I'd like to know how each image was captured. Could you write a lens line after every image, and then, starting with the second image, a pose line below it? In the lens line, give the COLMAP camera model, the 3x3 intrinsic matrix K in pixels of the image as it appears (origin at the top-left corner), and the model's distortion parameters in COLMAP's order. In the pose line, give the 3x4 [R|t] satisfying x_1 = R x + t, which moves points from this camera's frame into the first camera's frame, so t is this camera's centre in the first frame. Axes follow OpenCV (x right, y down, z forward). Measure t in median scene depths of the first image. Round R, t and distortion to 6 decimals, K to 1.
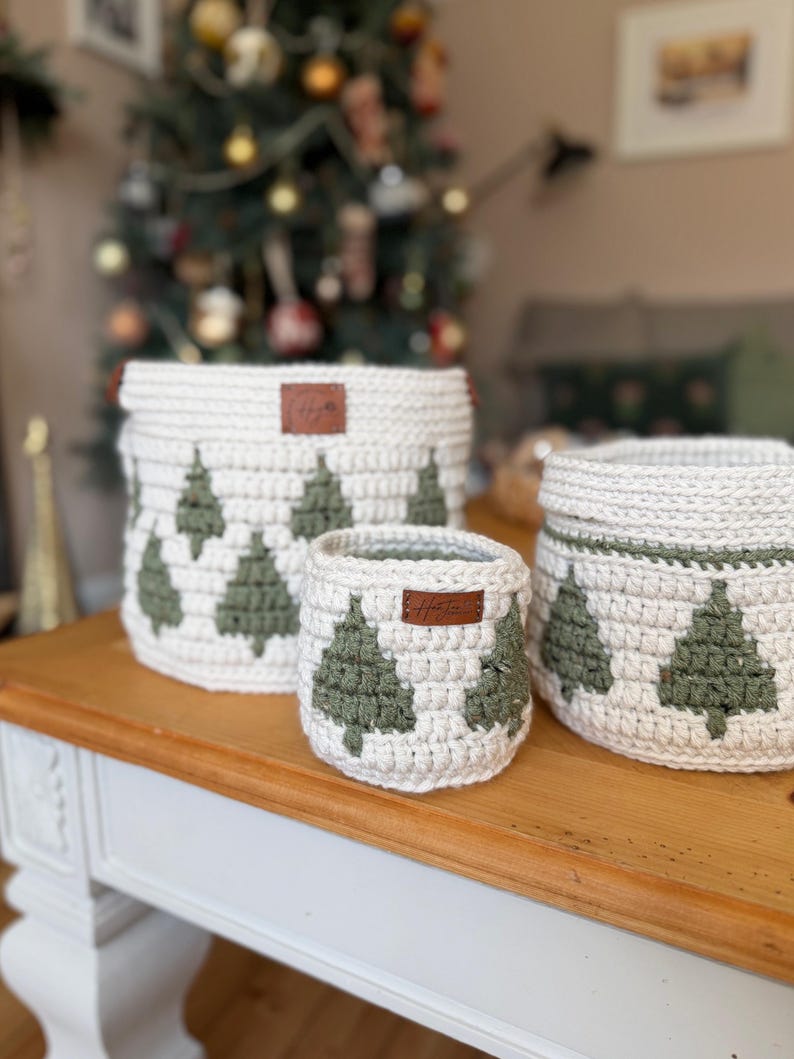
lens RADIAL K [[930.5, 0, 443.6], [0, 930.5, 529.2], [0, 0, 1]] dist [-0.015038, 0.000819]
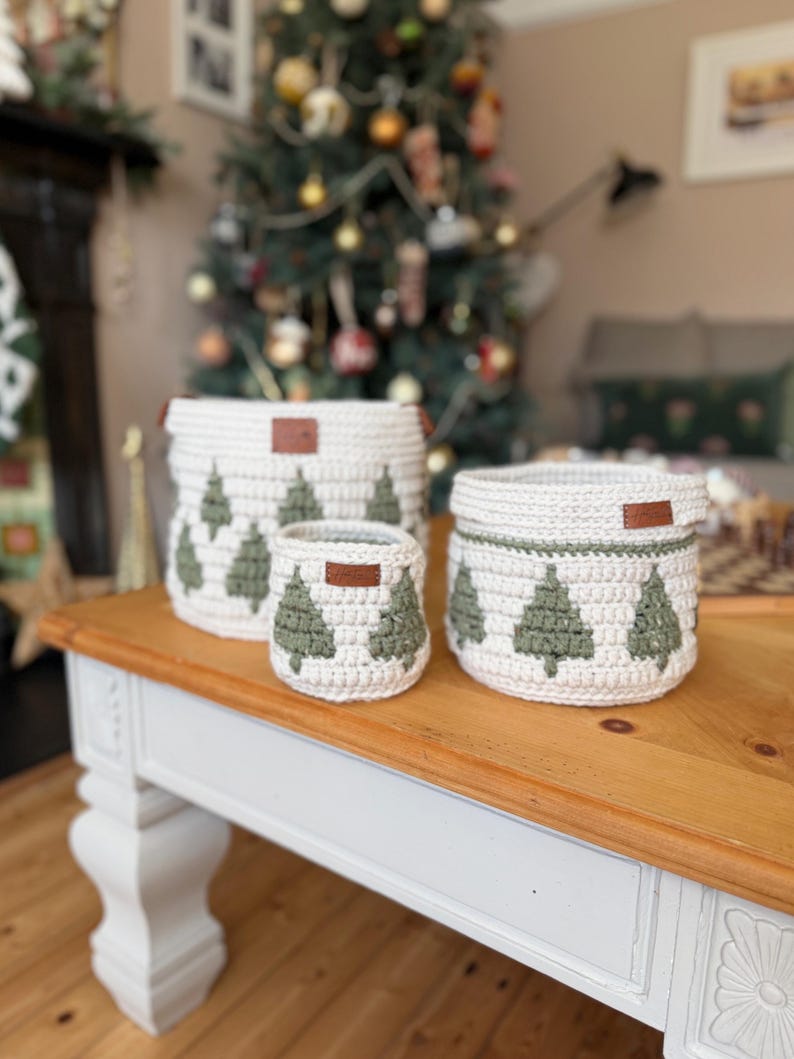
lens RADIAL K [[855.1, 0, 397.0], [0, 855.1, 529.5], [0, 0, 1]] dist [0.003218, -0.011967]
pose [[0.992713, 0.030686, -0.116527, 0.165046], [-0.031031, 0.999518, -0.001147, 0.007866], [0.116436, 0.004754, 0.993187, -0.256830]]
